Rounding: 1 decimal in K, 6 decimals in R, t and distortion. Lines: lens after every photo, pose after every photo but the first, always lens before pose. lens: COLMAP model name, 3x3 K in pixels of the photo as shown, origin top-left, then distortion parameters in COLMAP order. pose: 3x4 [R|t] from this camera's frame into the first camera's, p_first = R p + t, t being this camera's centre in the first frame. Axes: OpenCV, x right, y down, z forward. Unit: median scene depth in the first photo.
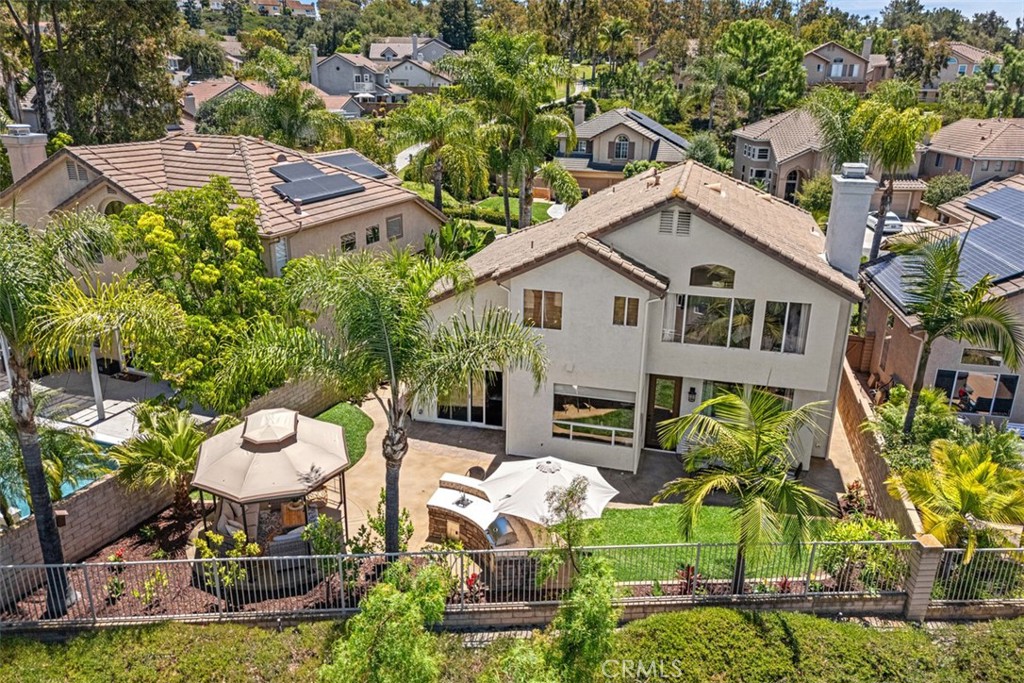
lens RADIAL K [[759.6, 0, 515.2], [0, 759.6, 339.1], [0, 0, 1]] dist [0.070823, -0.079972]
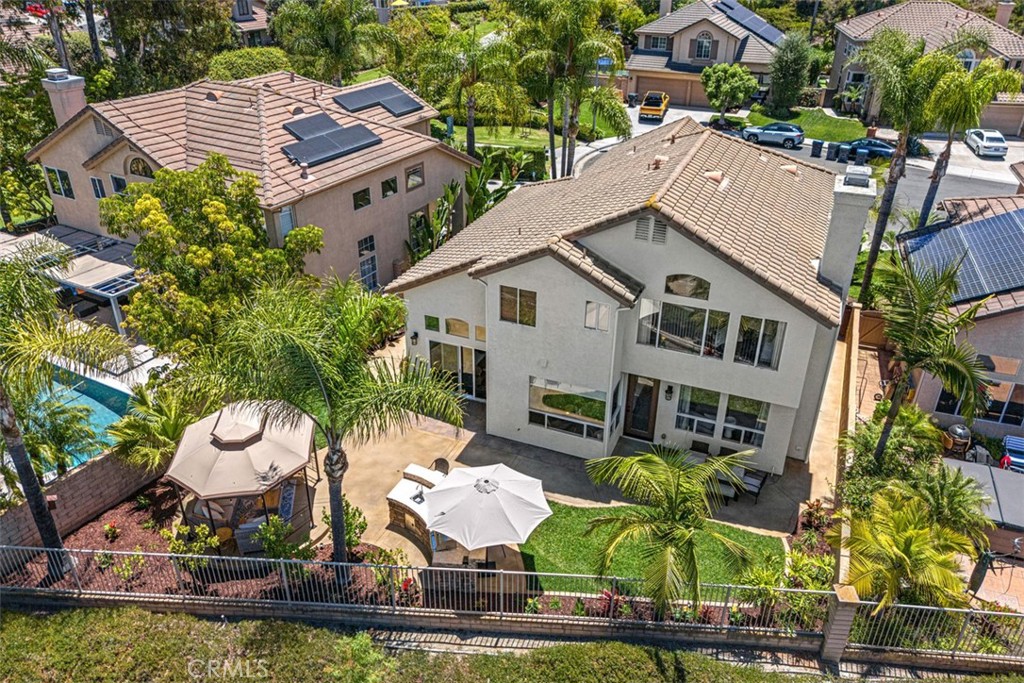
lens RADIAL K [[759.6, 0, 515.2], [0, 759.6, 339.1], [0, 0, 1]] dist [0.070823, -0.079972]
pose [[0.990789, 0.060808, -0.120991, 0.162097], [-0.039726, 0.984714, 0.169587, -0.171915], [0.129454, -0.163218, 0.978060, 0.009843]]
